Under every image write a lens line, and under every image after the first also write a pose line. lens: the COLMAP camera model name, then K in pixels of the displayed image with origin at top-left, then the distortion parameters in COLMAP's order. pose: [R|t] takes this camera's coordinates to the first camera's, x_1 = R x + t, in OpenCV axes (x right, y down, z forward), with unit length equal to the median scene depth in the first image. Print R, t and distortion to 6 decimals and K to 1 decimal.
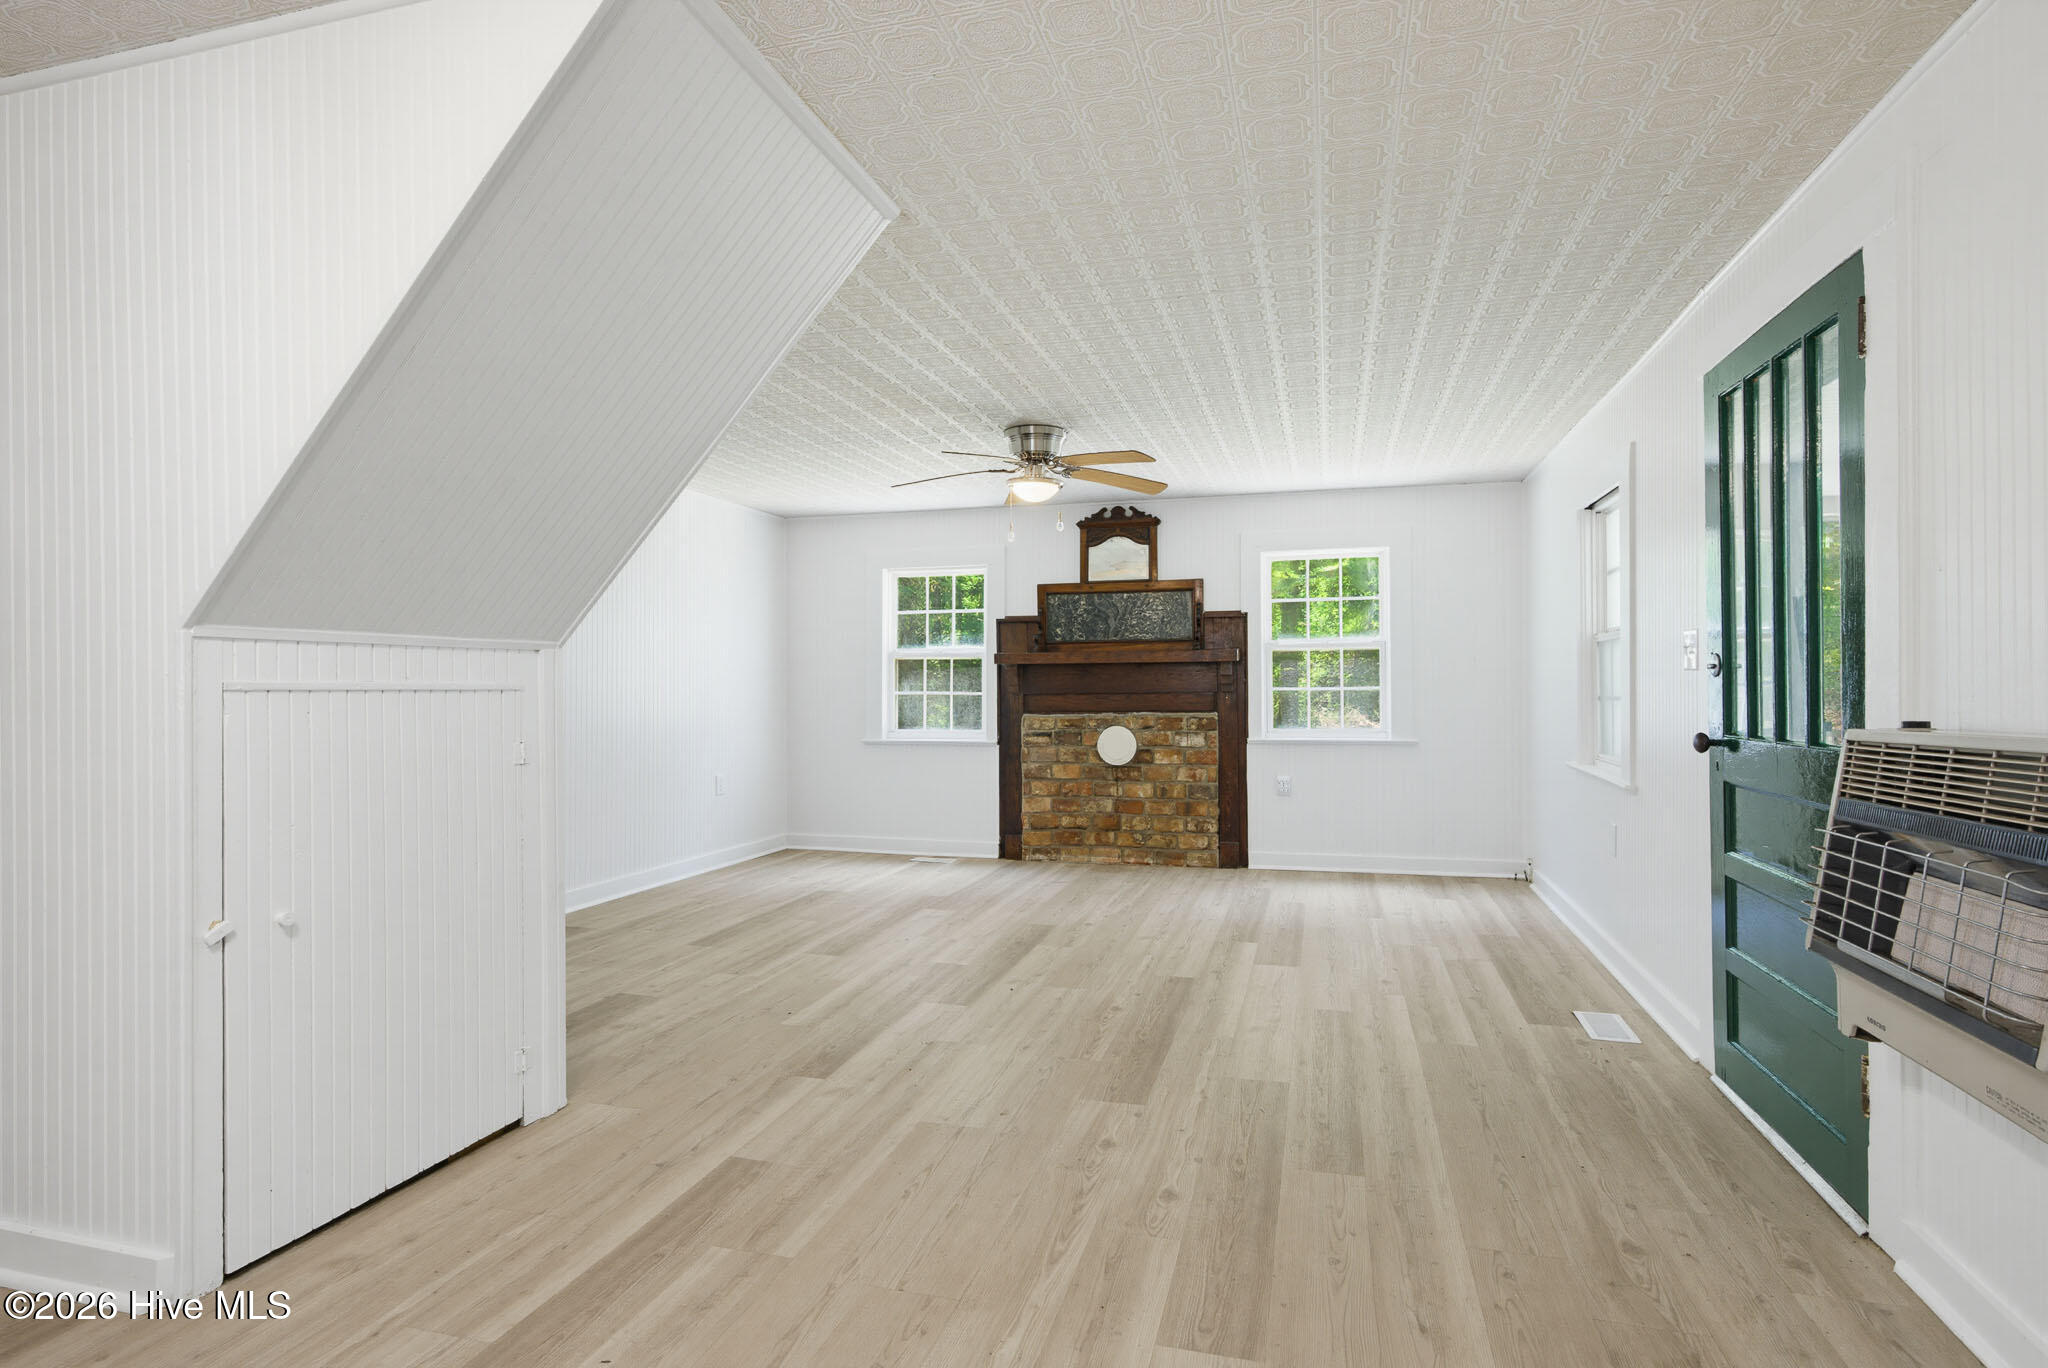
lens RADIAL K [[1039.7, 0, 1026.1], [0, 1039.7, 685.2], [0, 0, 1]] dist [0.009850, 0.000732]
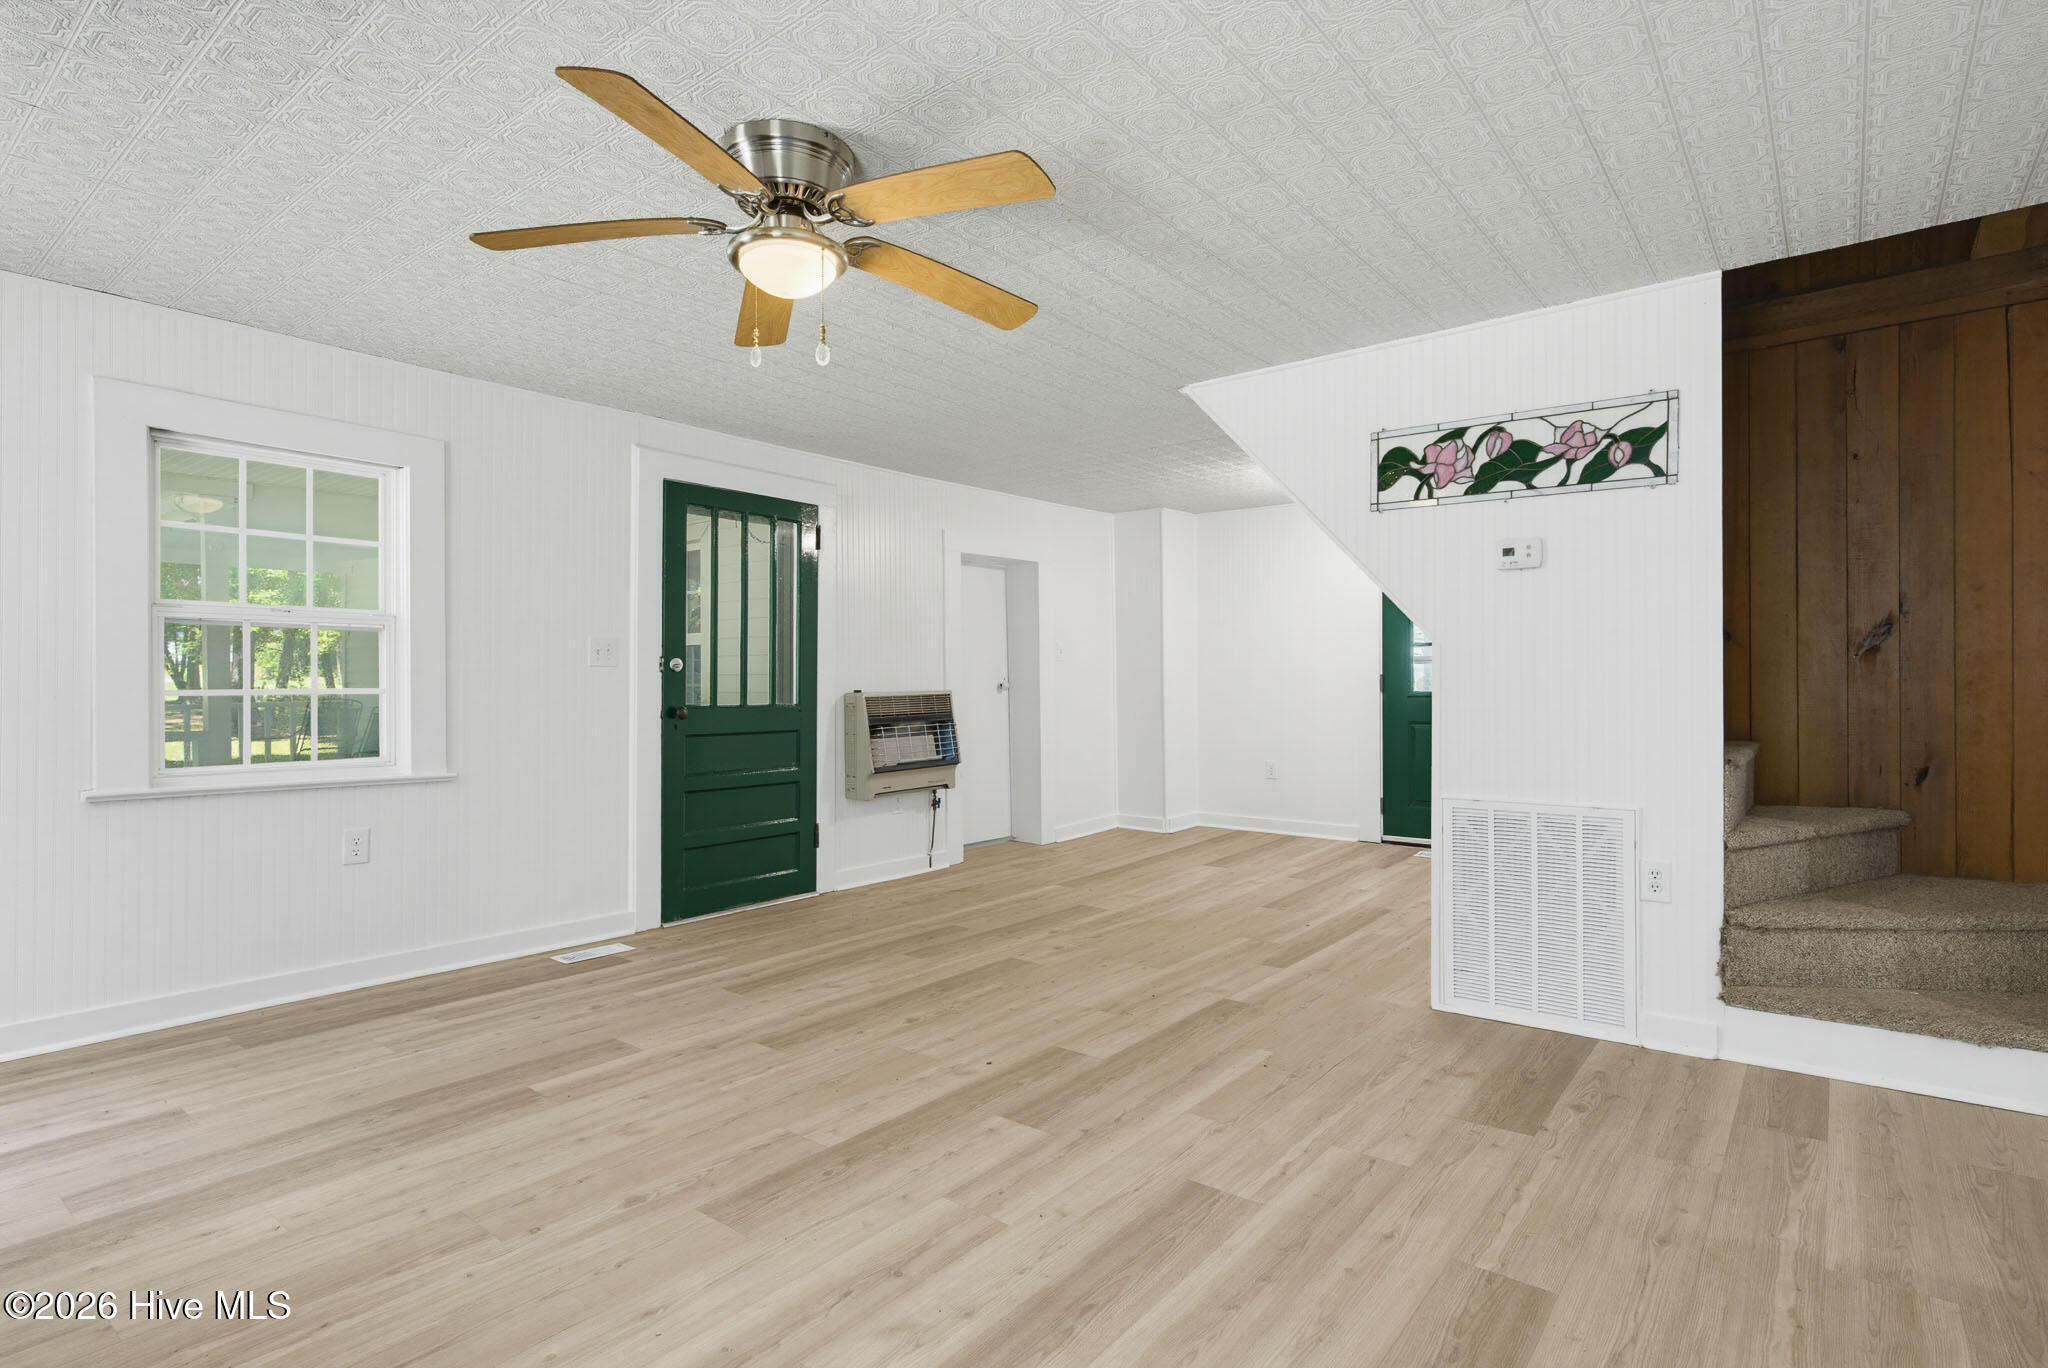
lens RADIAL K [[1031.5, 0, 1035.1], [0, 1031.5, 683.1], [0, 0, 1]] dist [0.003915, 0.002251]
pose [[-0.928460, 0.003317, 0.371417, -0.300542], [0.002841, 0.999994, -0.001827, 0.009025], [-0.371421, -0.000641, -0.928465, 1.517011]]
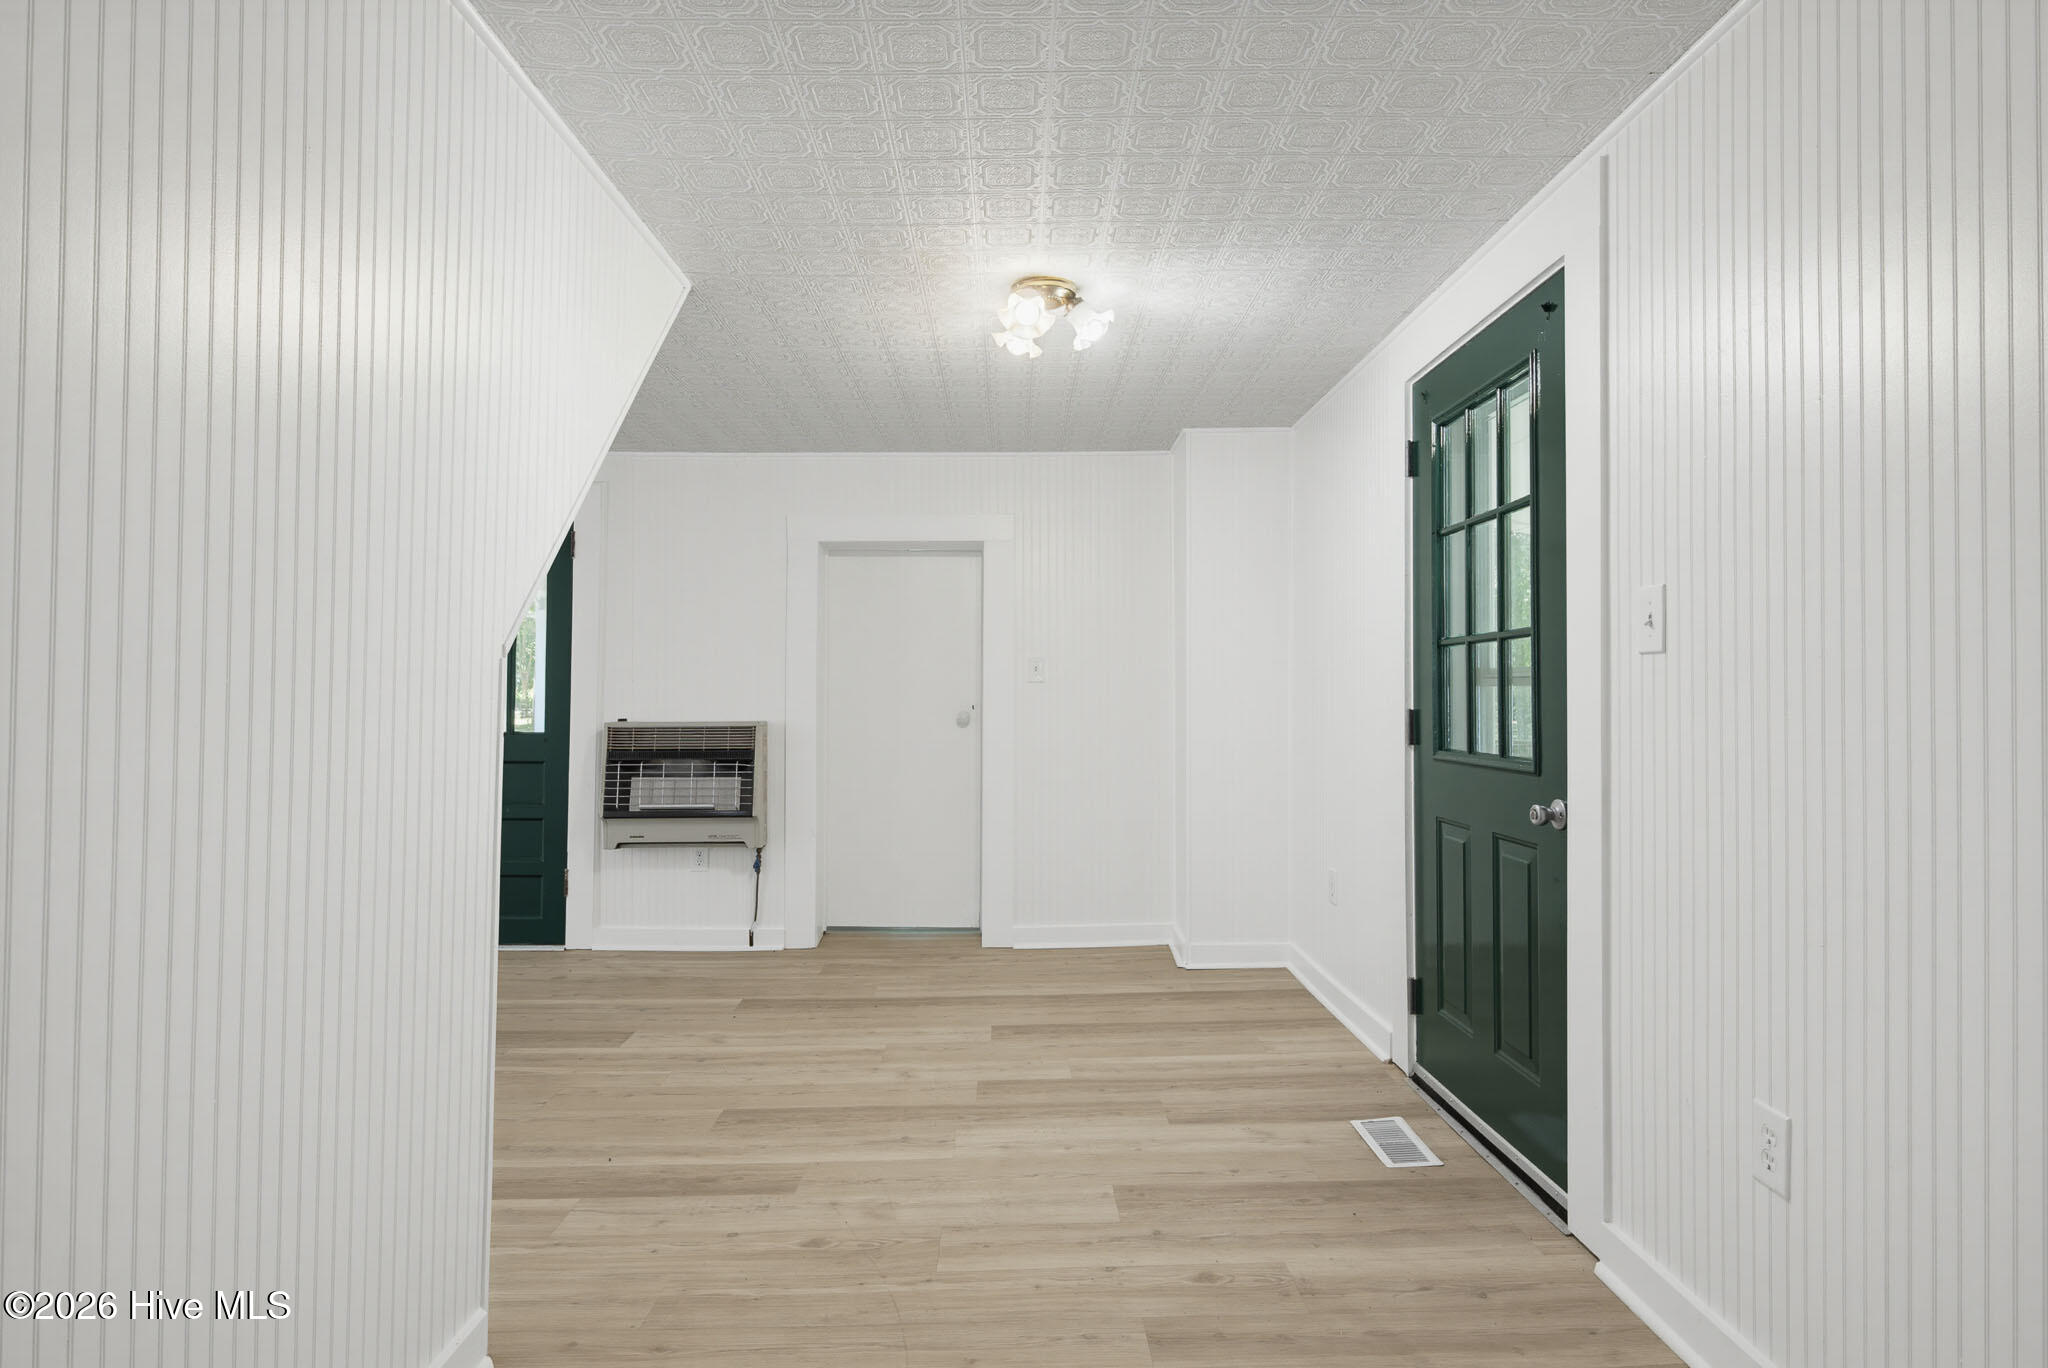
lens RADIAL K [[1088.5, 0, 1041.3], [0, 1088.5, 703.9], [0, 0, 1]] dist [-0.001967, 0.001352]
pose [[-0.303054, -0.001686, 0.952972, -0.836315], [-0.009600, 0.999953, -0.001284, -0.003223], [-0.952925, -0.009538, -0.303056, 0.359334]]
